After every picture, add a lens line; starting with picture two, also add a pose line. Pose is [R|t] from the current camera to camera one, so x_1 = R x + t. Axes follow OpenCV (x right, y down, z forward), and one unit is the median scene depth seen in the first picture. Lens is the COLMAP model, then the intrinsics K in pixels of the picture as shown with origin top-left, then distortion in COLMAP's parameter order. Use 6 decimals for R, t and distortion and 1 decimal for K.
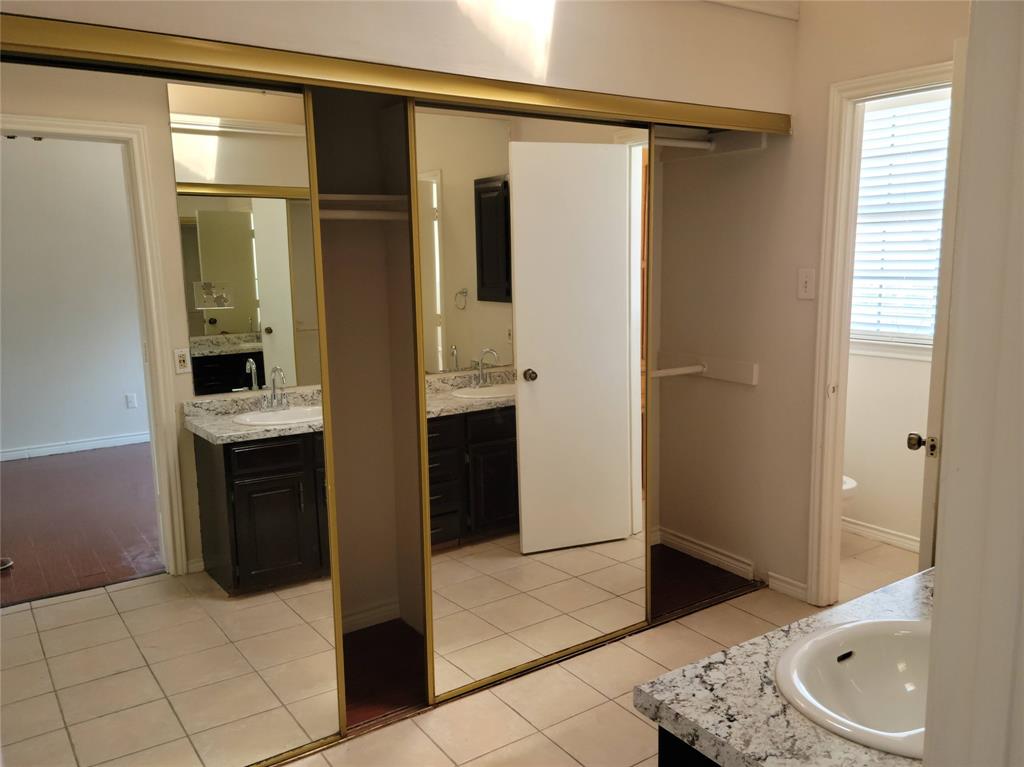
lens RADIAL K [[810.3, 0, 509.4], [0, 810.3, 384.0], [0, 0, 1]] dist [0.082837, -0.078102]
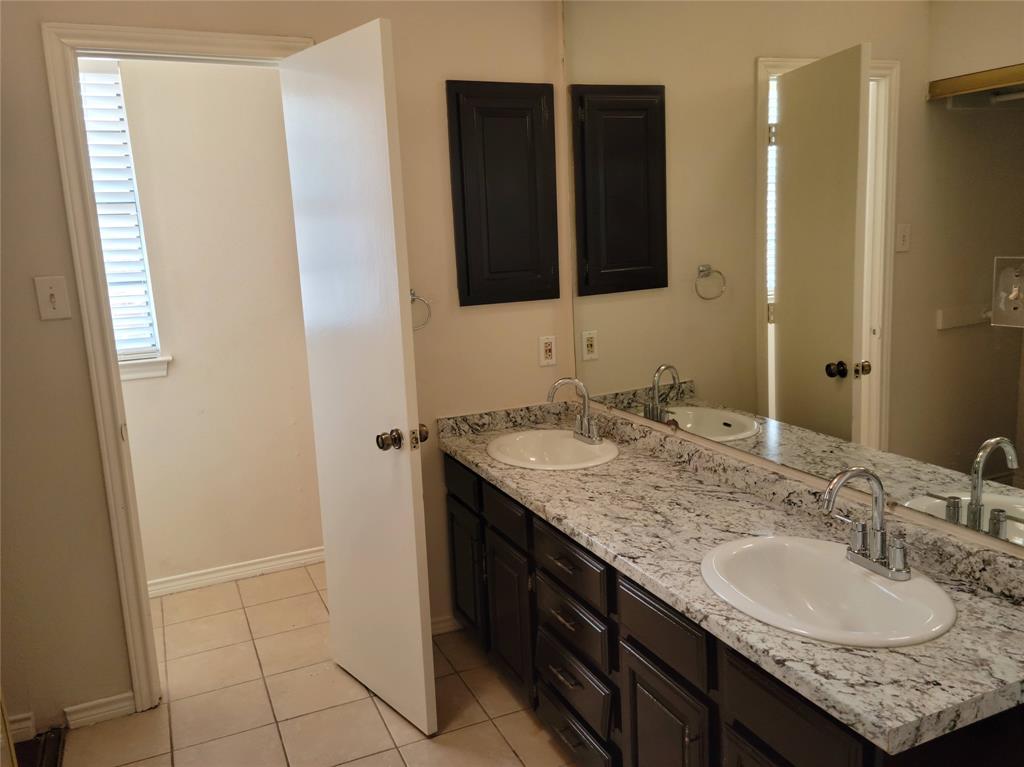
lens RADIAL K [[810.3, 0, 514.0], [0, 810.3, 369.7], [0, 0, 1]] dist [0.082837, -0.078102]
pose [[0.171427, -0.162508, 0.971702, -0.290016], [0.198050, 0.971852, 0.127593, -0.075122], [-0.965085, 0.170572, 0.198786, 0.492489]]
